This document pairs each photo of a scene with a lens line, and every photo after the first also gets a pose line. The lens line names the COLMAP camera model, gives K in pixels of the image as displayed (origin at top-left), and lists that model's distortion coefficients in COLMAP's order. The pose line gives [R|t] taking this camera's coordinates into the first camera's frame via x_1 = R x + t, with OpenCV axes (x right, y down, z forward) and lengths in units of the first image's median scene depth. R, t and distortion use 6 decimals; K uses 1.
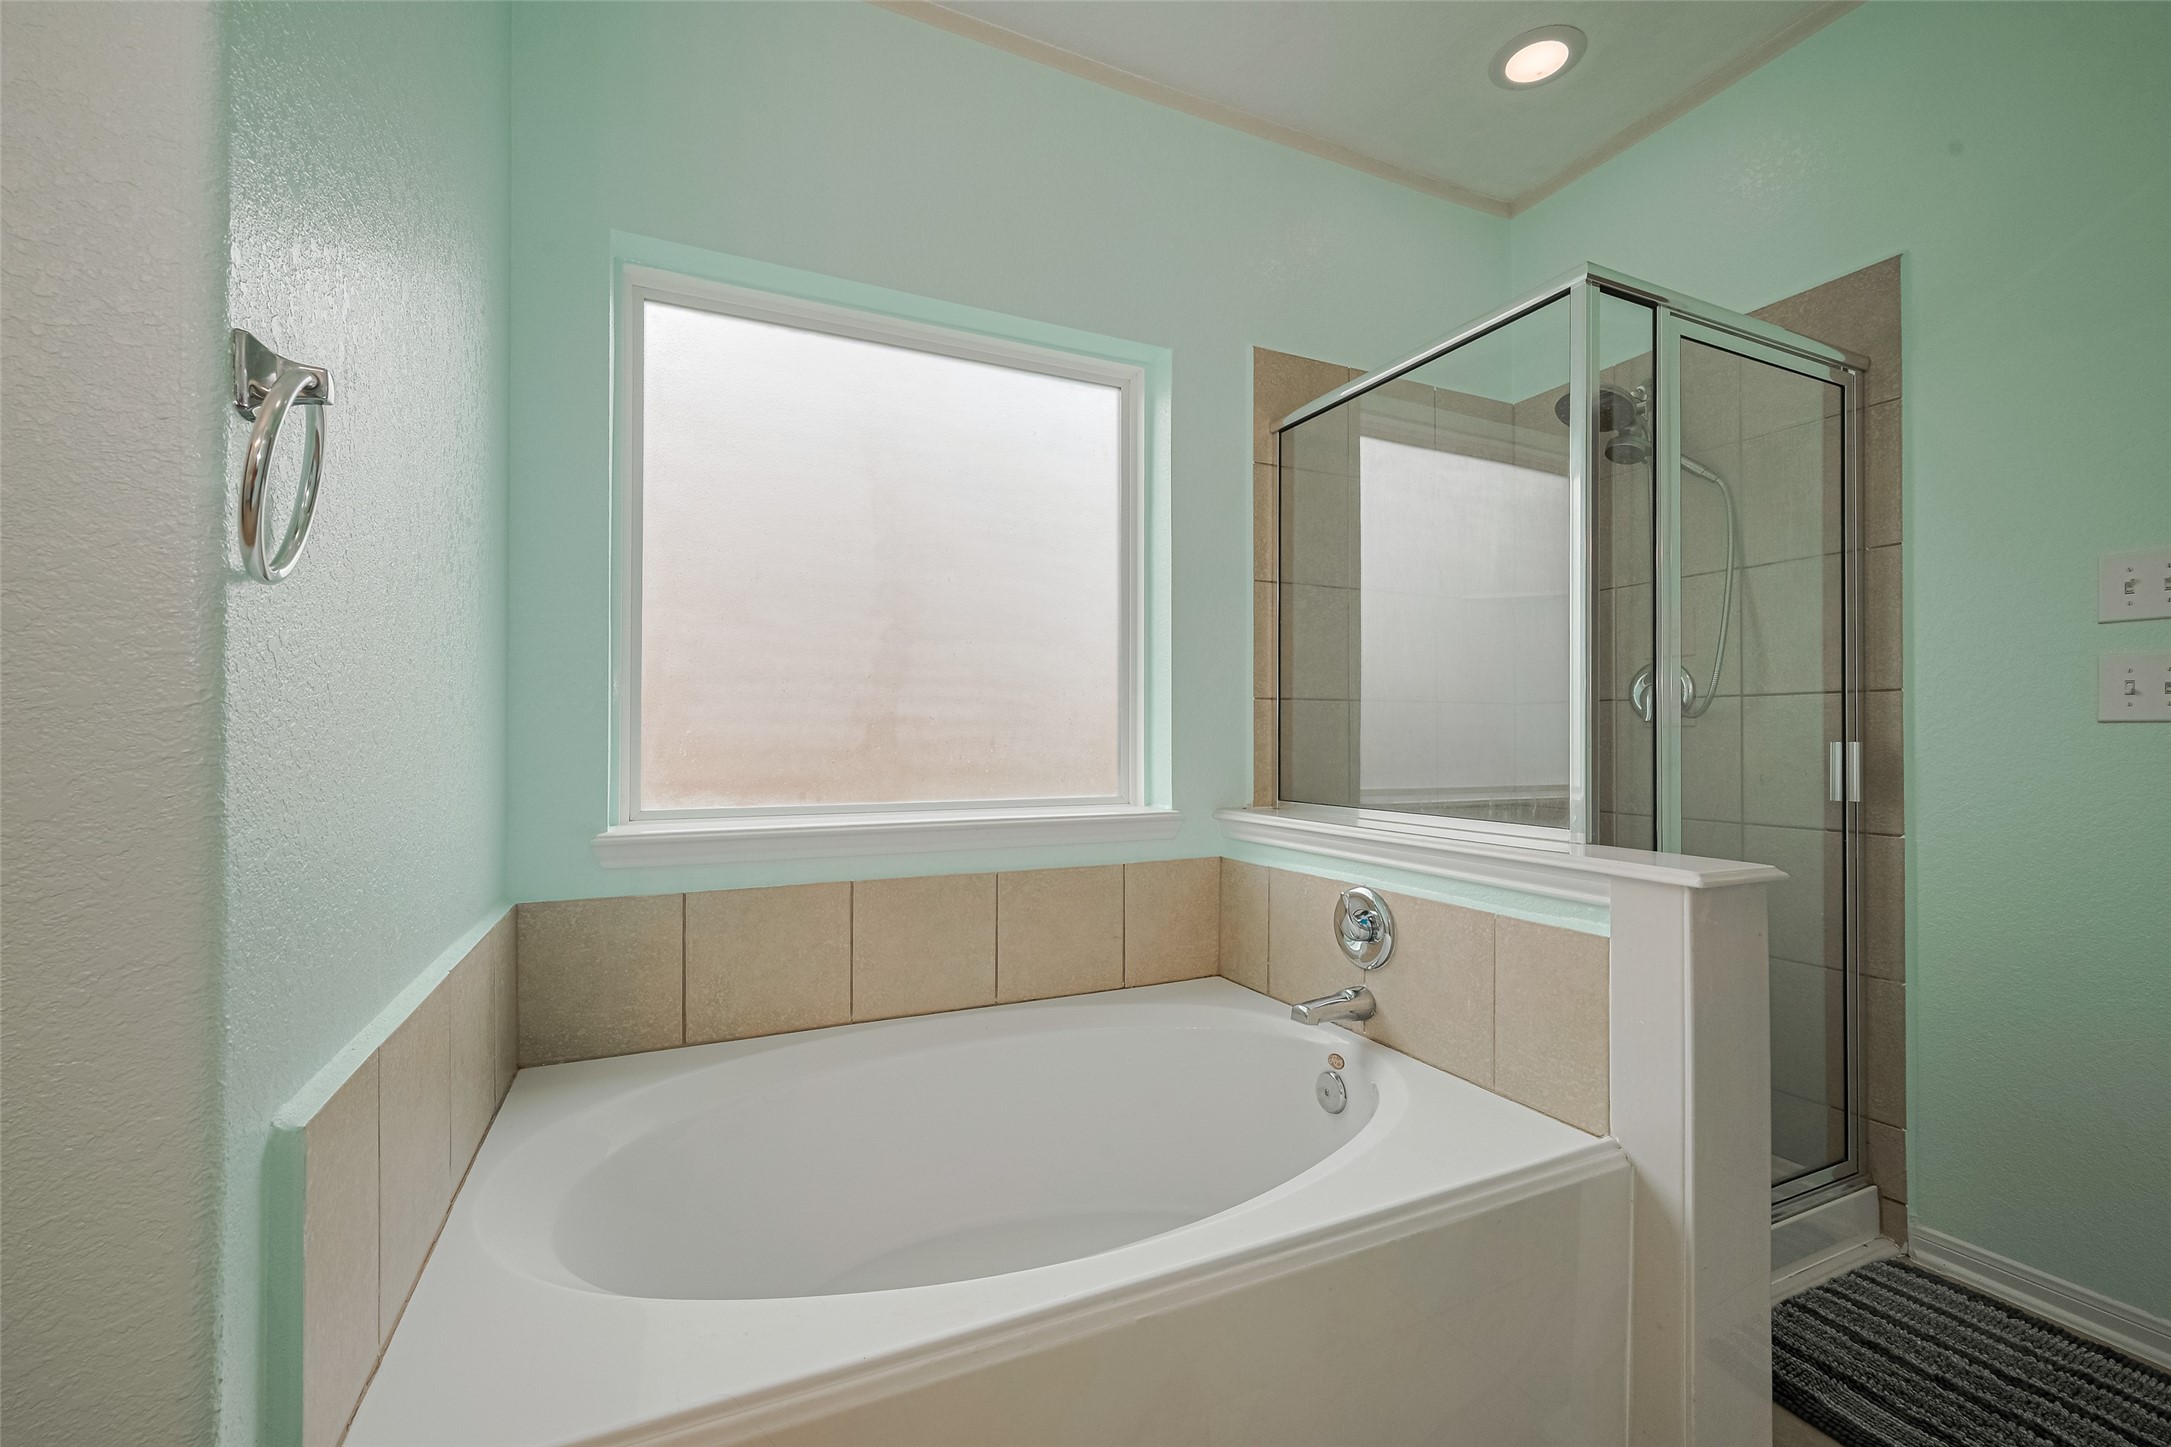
lens RADIAL K [[864.4, 0, 1086.2], [0, 864.4, 735.5], [0, 0, 1]] dist [-0.000787, -0.000865]
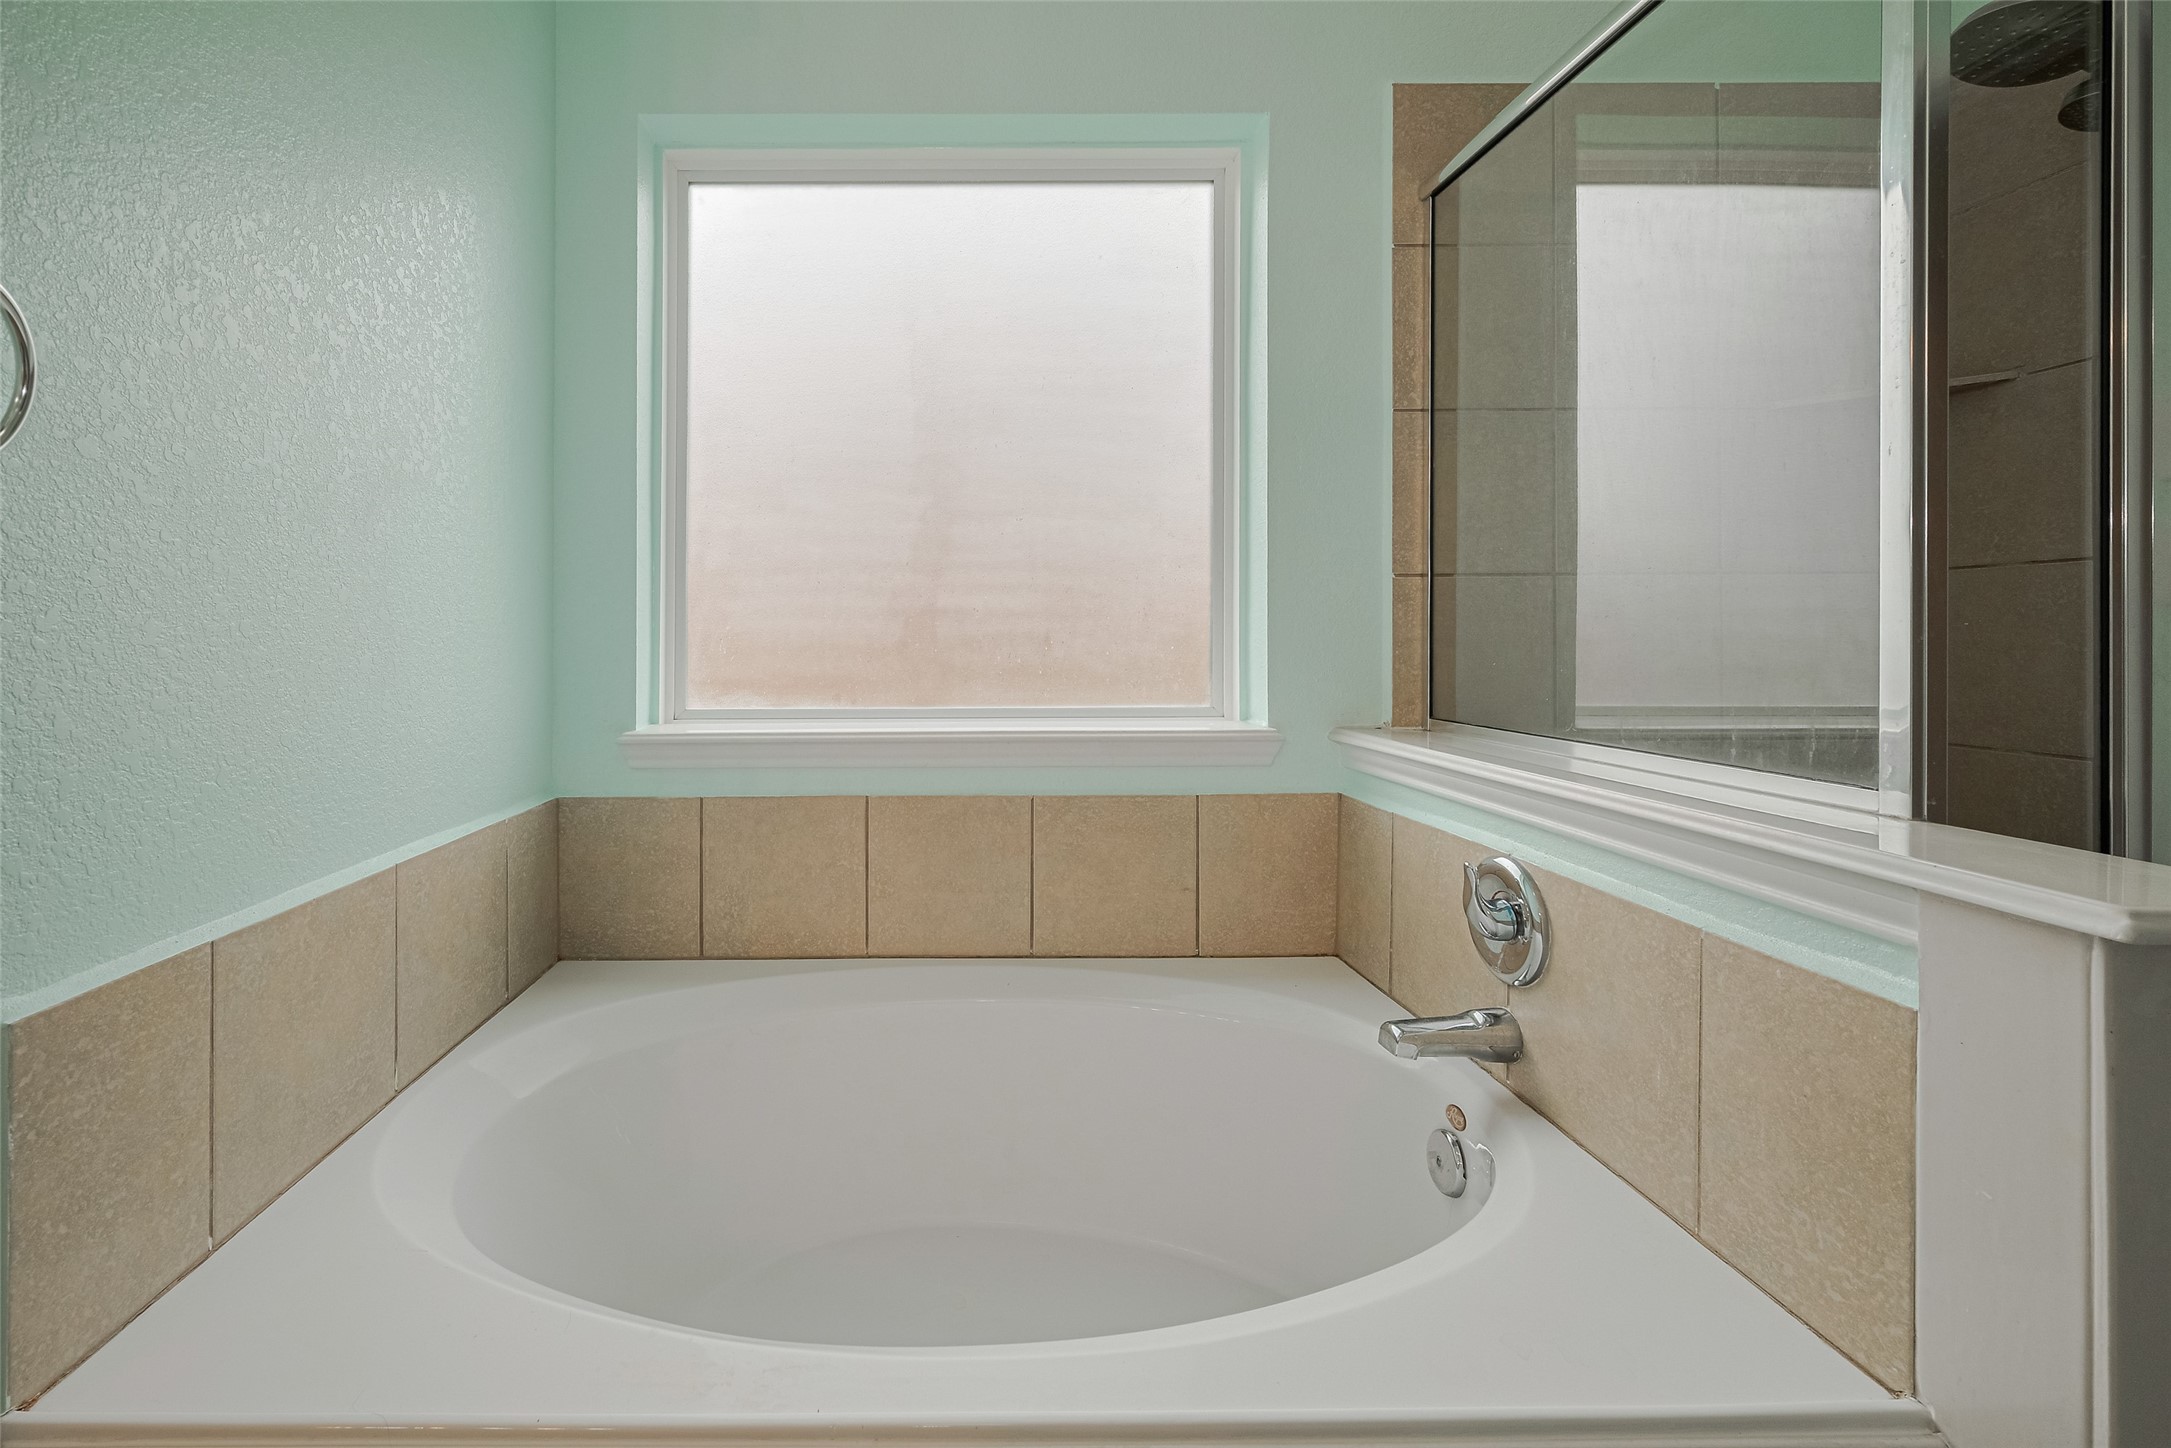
lens RADIAL K [[914.7, 0, 984.3], [0, 914.7, 641.6], [0, 0, 1]] dist [-0.004536, -0.000049]
pose [[0.919099, -0.002287, -0.394021, 0.205400], [0.004467, 0.999979, 0.004615, 0.007994], [0.394002, -0.006001, 0.919090, 0.193285]]
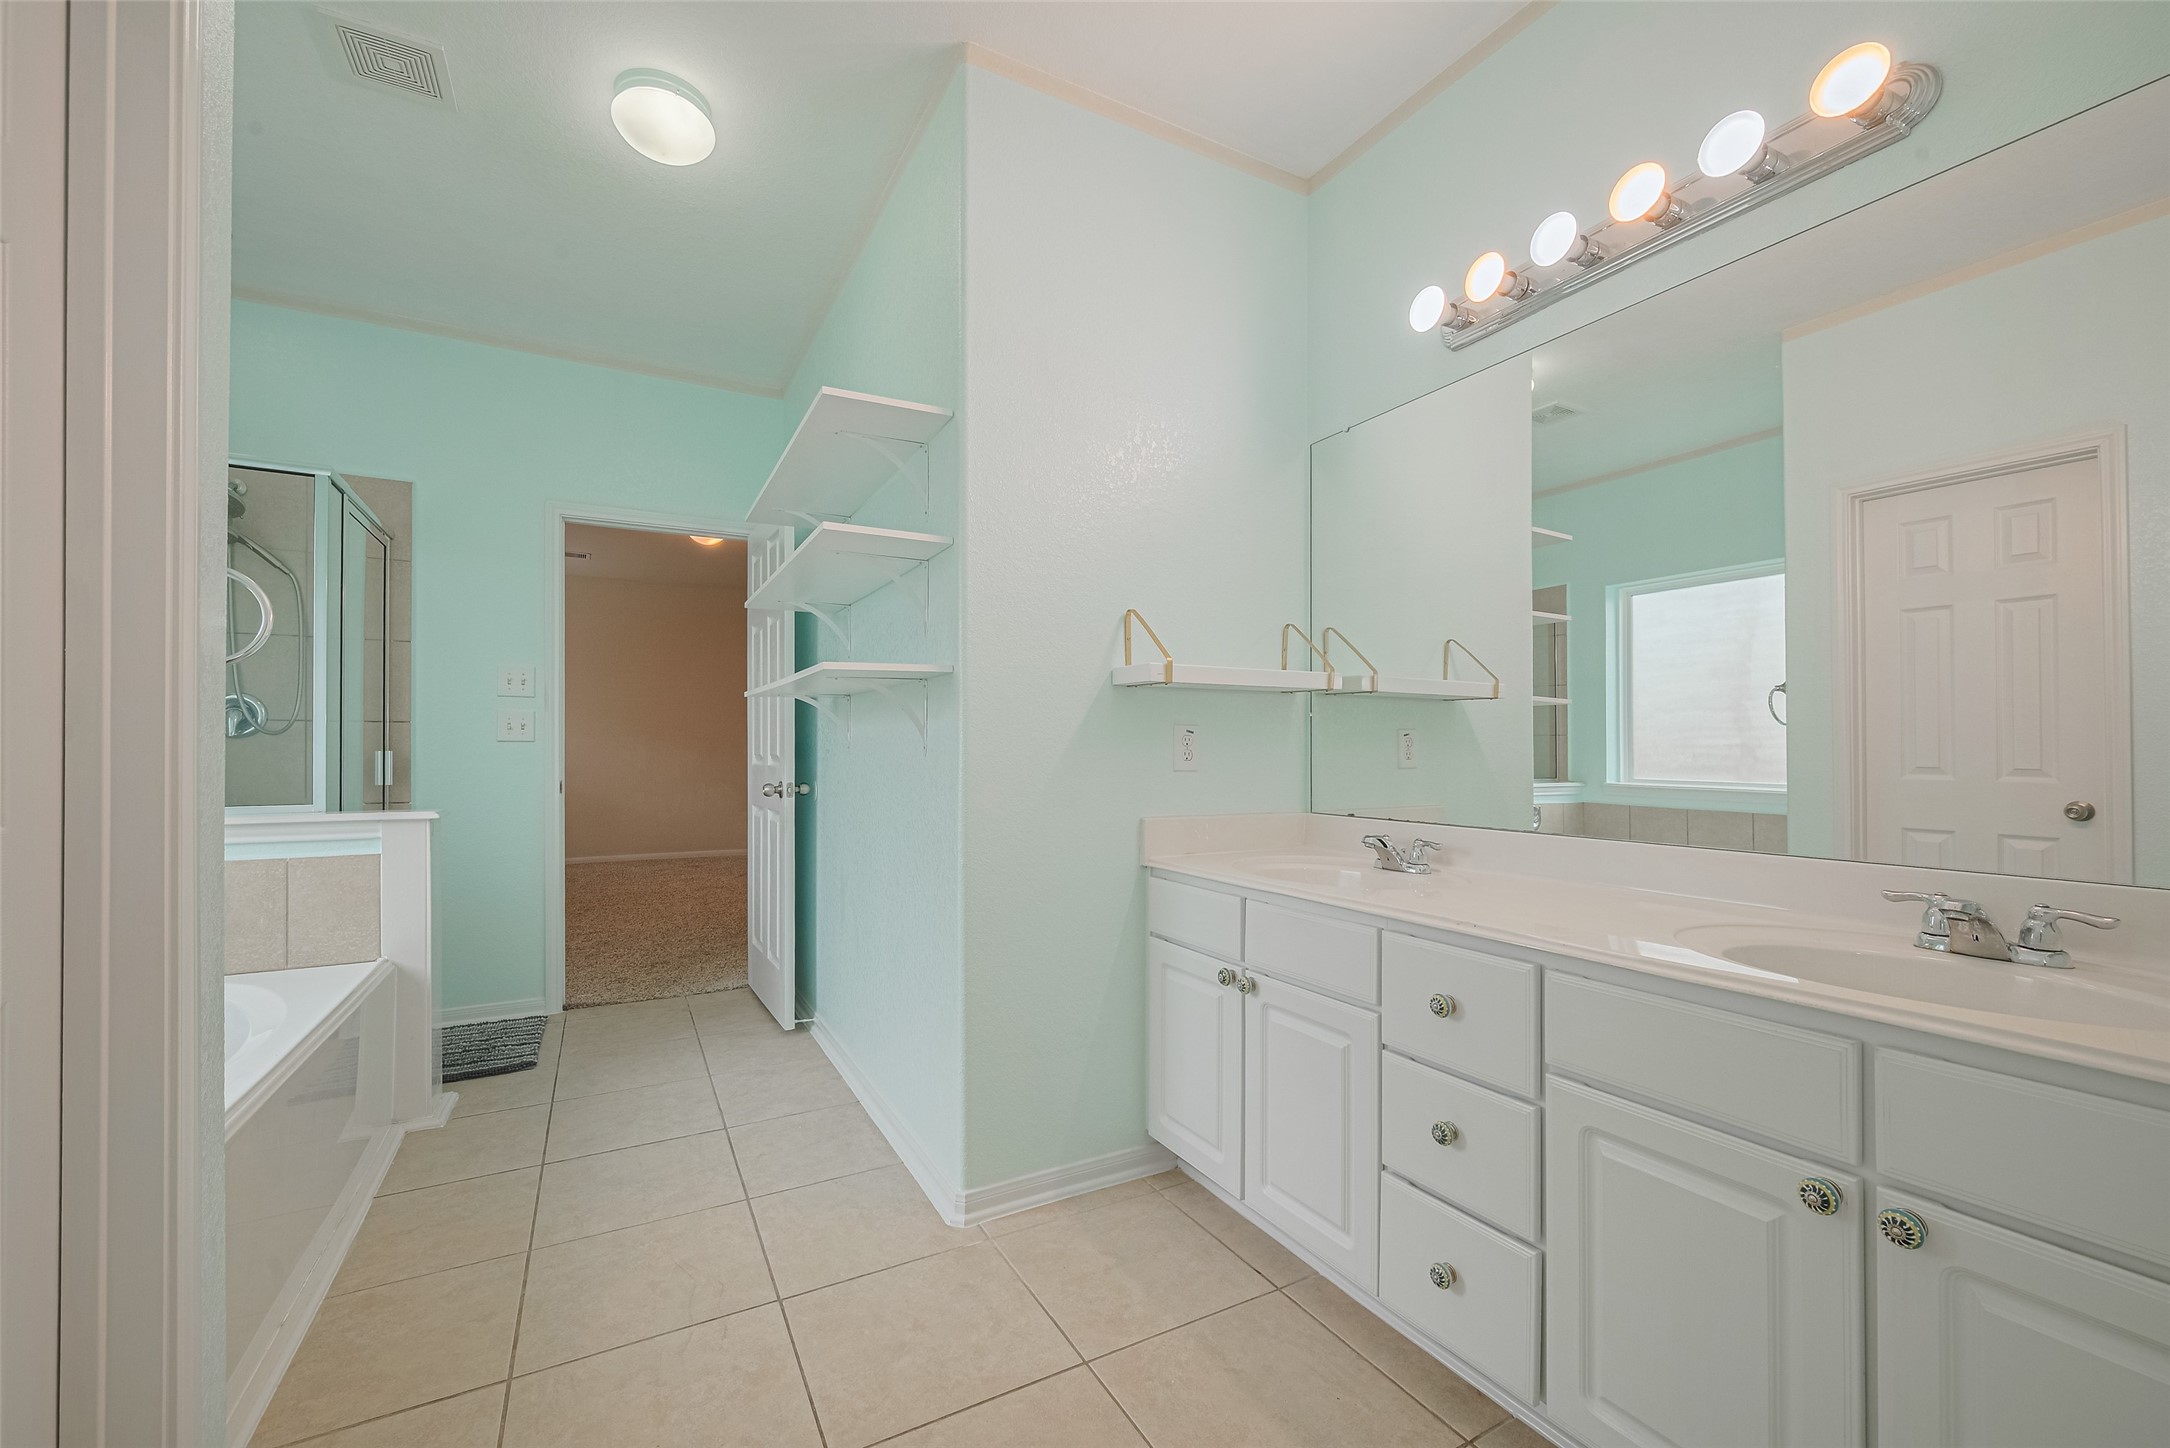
lens RADIAL K [[864.0, 0, 1083.7], [0, 864.0, 737.0], [0, 0, 1]] dist [-0.000787, -0.000865]
pose [[-0.078782, 0.013009, 0.996807, -0.930661], [-0.003459, 0.999905, -0.013323, -0.002220], [-0.996886, -0.004497, -0.078729, -0.257776]]
